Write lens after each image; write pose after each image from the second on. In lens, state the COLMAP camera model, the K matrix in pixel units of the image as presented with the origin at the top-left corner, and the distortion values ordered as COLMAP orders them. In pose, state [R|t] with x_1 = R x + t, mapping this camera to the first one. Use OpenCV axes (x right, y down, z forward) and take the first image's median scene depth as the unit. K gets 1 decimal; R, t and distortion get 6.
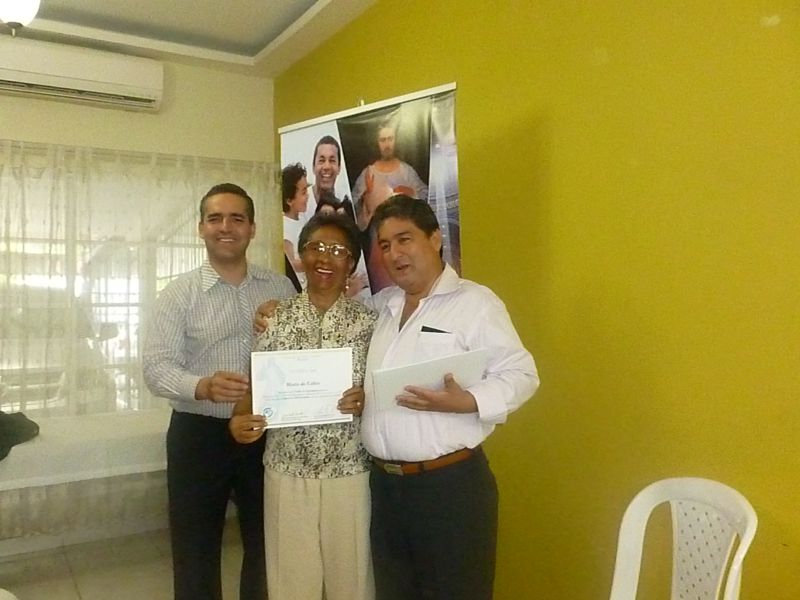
lens RADIAL K [[666.2, 0, 398.1], [0, 666.2, 294.9], [0, 0, 1]] dist [-0.009211, -0.014415]
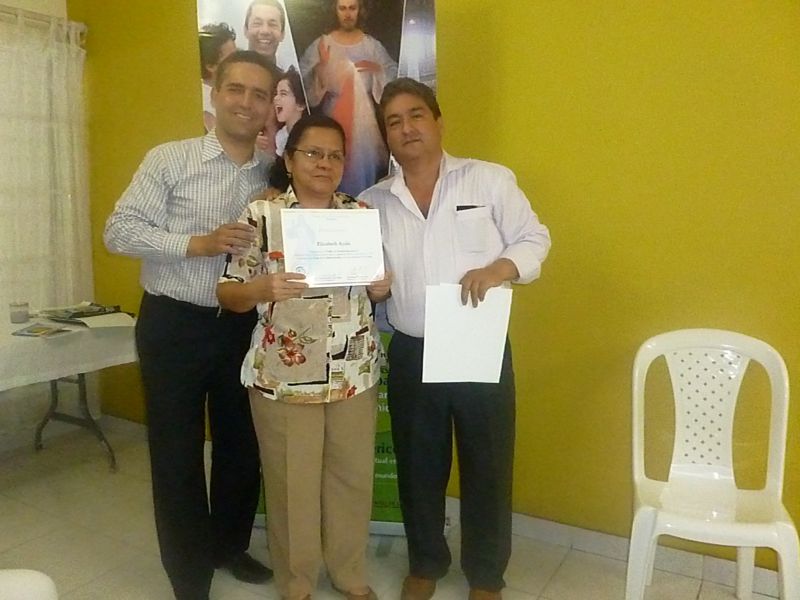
lens RADIAL K [[666.2, 0, 398.1], [0, 666.2, 294.9], [0, 0, 1]] dist [-0.009211, -0.014415]
pose [[0.889186, -0.054183, 0.454327, -0.391841], [-0.010002, 0.990424, 0.137694, 0.038180], [-0.457437, -0.126979, 0.880129, 0.079239]]
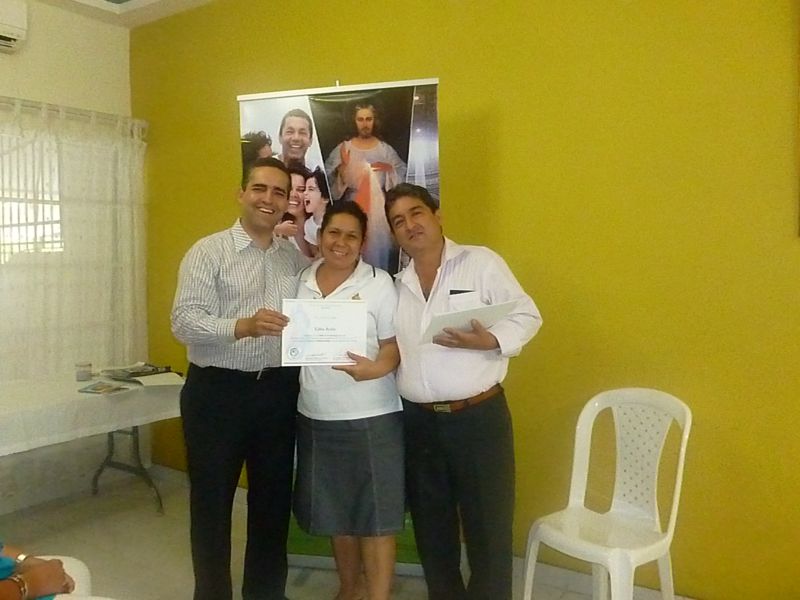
lens RADIAL K [[658.1, 0, 400.0], [0, 658.1, 300.0], [0, 0, 1]] dist [-0.034867, 0.002344]
pose [[0.912734, -0.023324, 0.407887, -0.409519], [-0.004166, 0.997786, 0.066376, -0.002217], [-0.408532, -0.062283, 0.910616, -0.055055]]
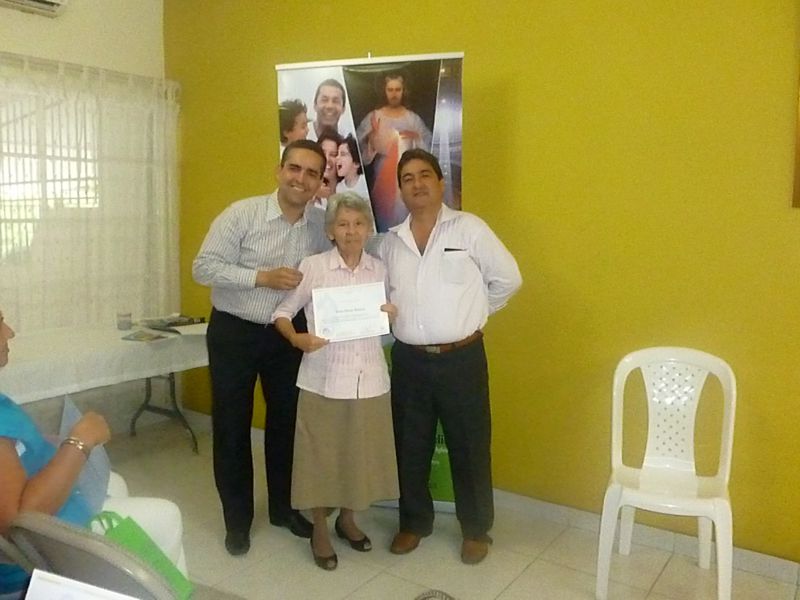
lens RADIAL K [[666.2, 0, 398.1], [0, 666.2, 294.9], [0, 0, 1]] dist [-0.009211, -0.014415]
pose [[0.921430, -0.026135, 0.387665, -0.474836], [-0.020843, 0.992974, 0.116486, -0.003657], [-0.387986, -0.115414, 0.914411, -0.151228]]
